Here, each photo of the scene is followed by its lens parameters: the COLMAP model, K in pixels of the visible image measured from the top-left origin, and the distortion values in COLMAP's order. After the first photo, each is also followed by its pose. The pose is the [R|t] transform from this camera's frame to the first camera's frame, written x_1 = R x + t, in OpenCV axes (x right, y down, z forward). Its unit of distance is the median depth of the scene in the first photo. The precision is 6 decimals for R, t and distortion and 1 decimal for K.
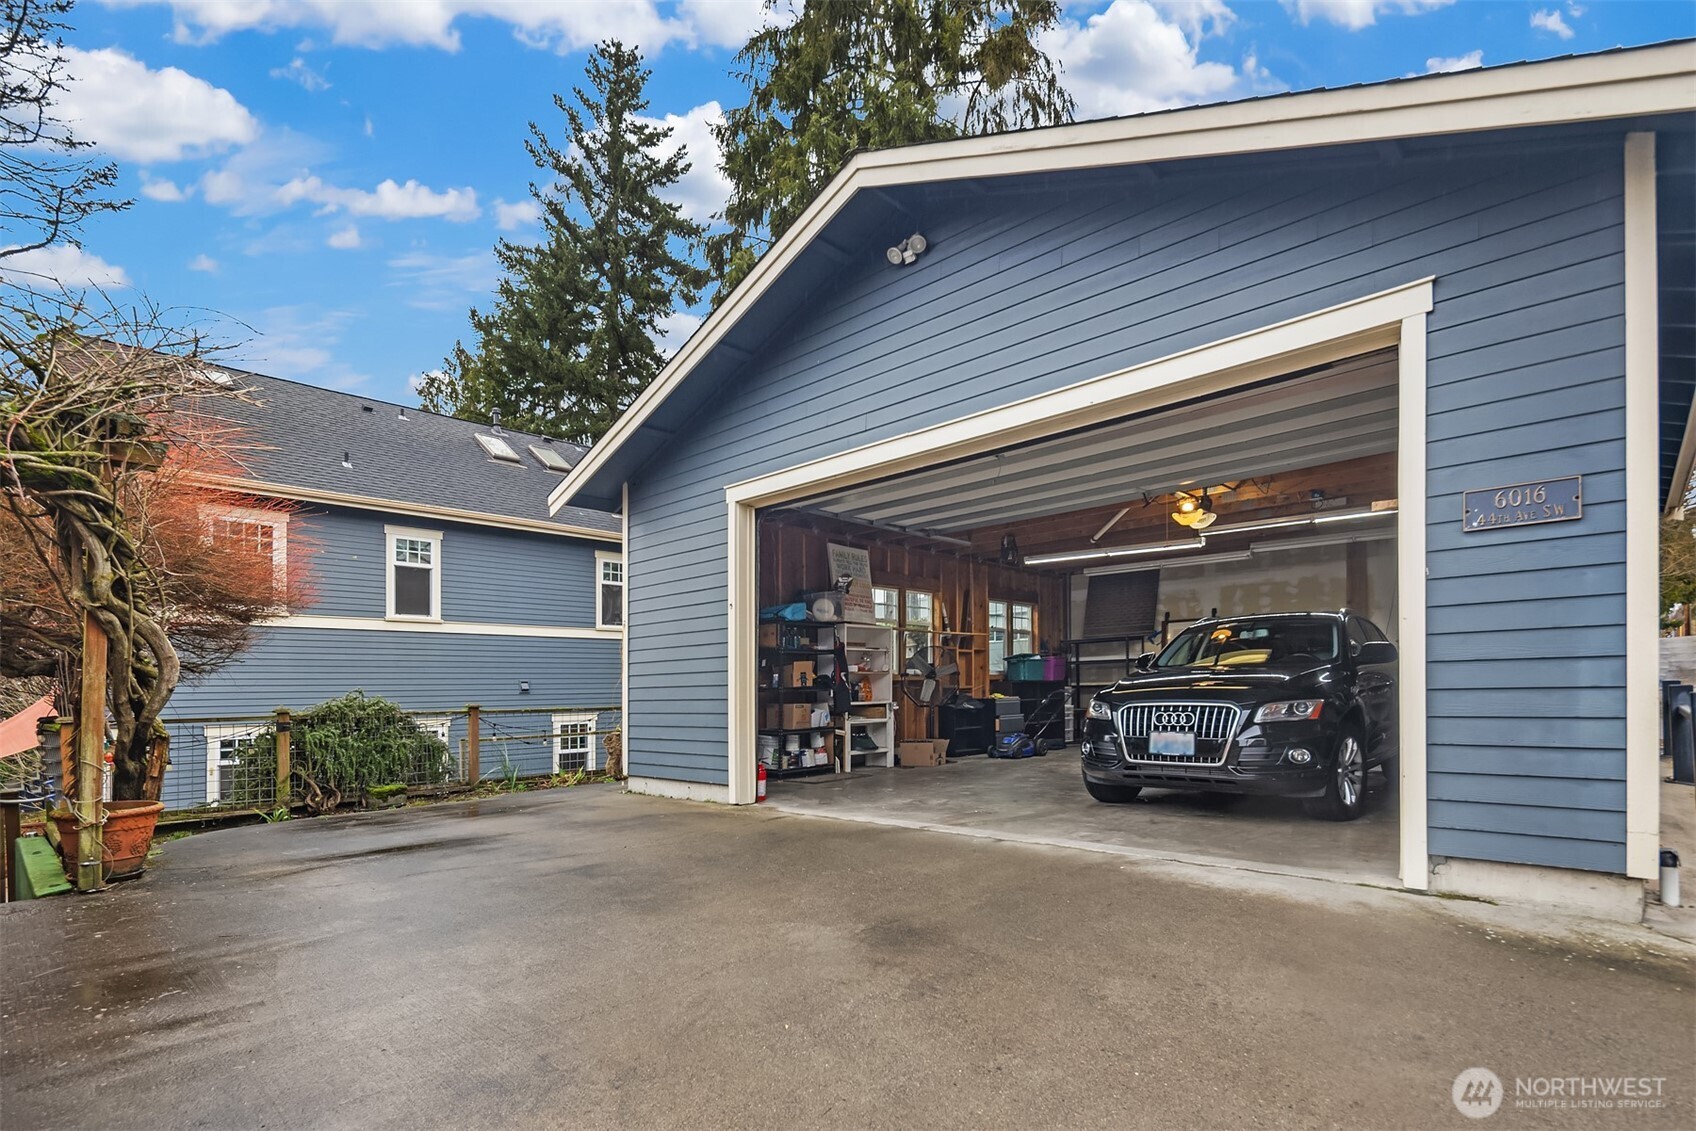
lens RADIAL K [[833.0, 0, 848.7], [0, 833.0, 621.2], [0, 0, 1]] dist [-0.039074, -0.000015]
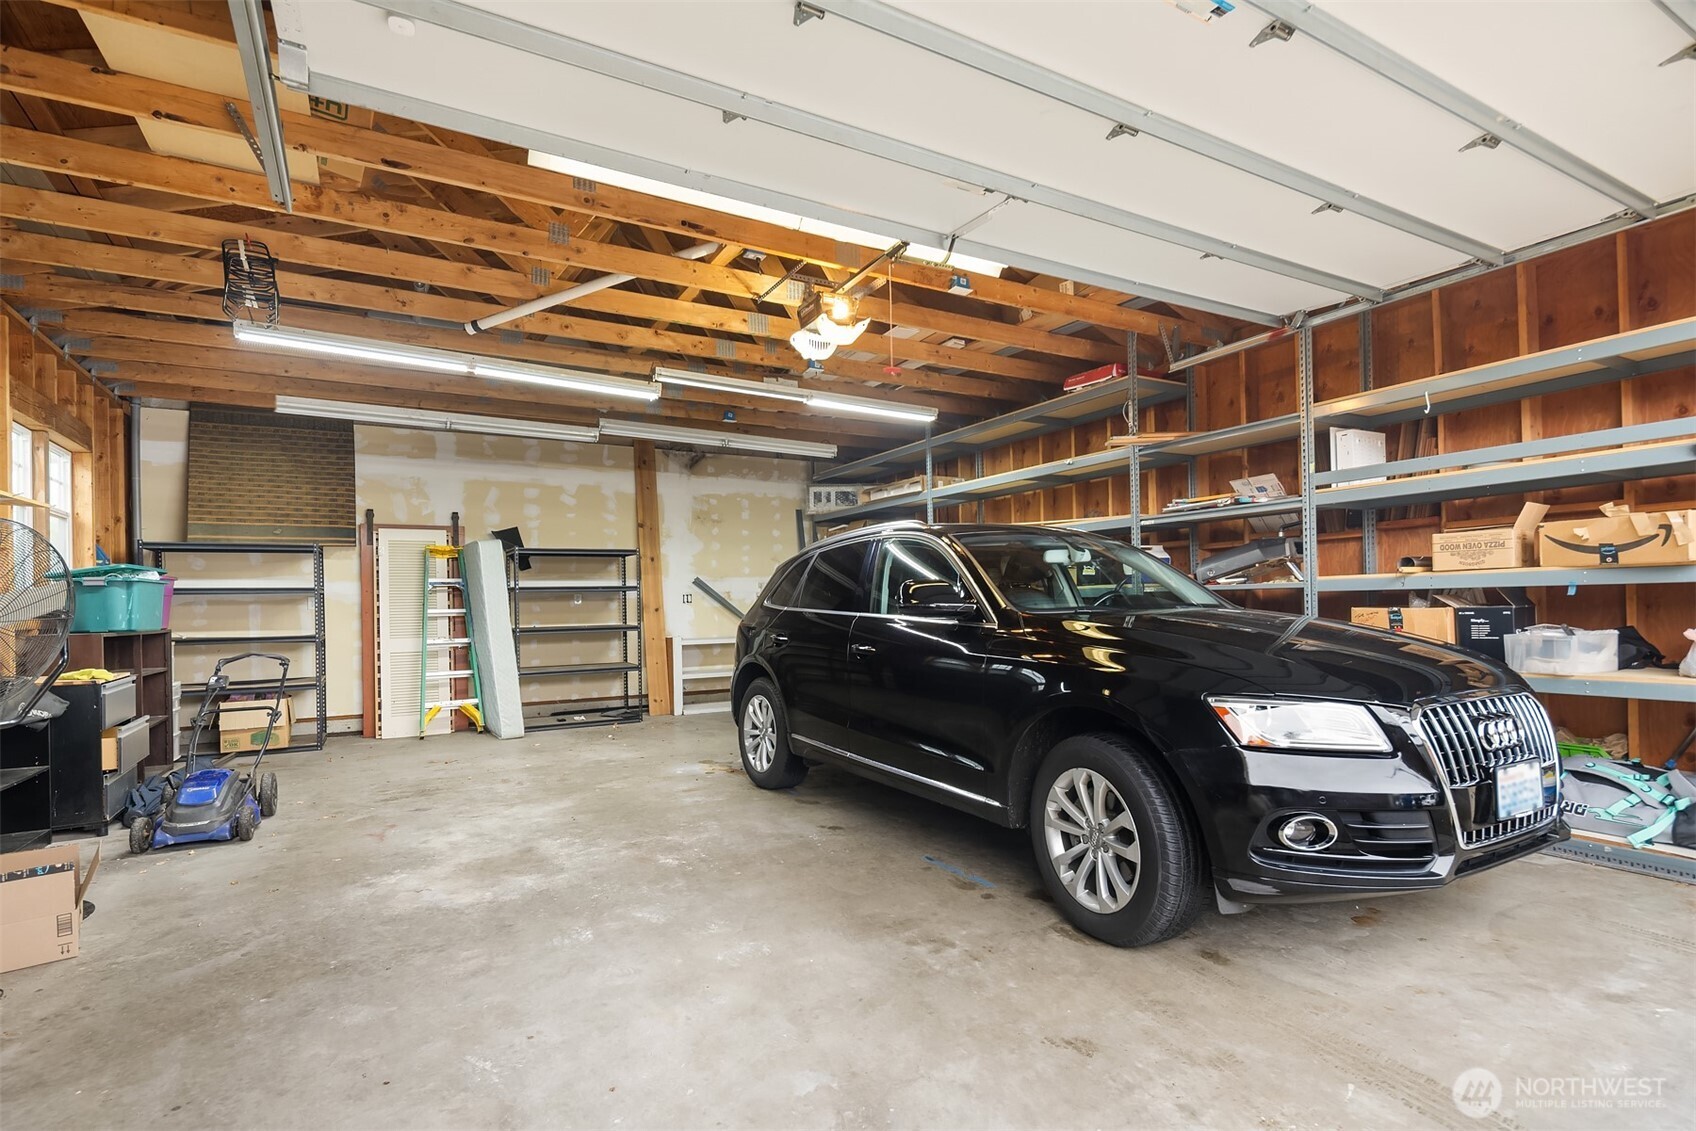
lens RADIAL K [[833.0, 0, 848.7], [0, 833.0, 621.2], [0, 0, 1]] dist [-0.039074, -0.000015]
pose [[0.285916, -0.001185, 0.958254, -0.078673], [-0.068371, 0.997425, 0.021634, 0.033959], [-0.955813, -0.071703, 0.285098, 0.533083]]
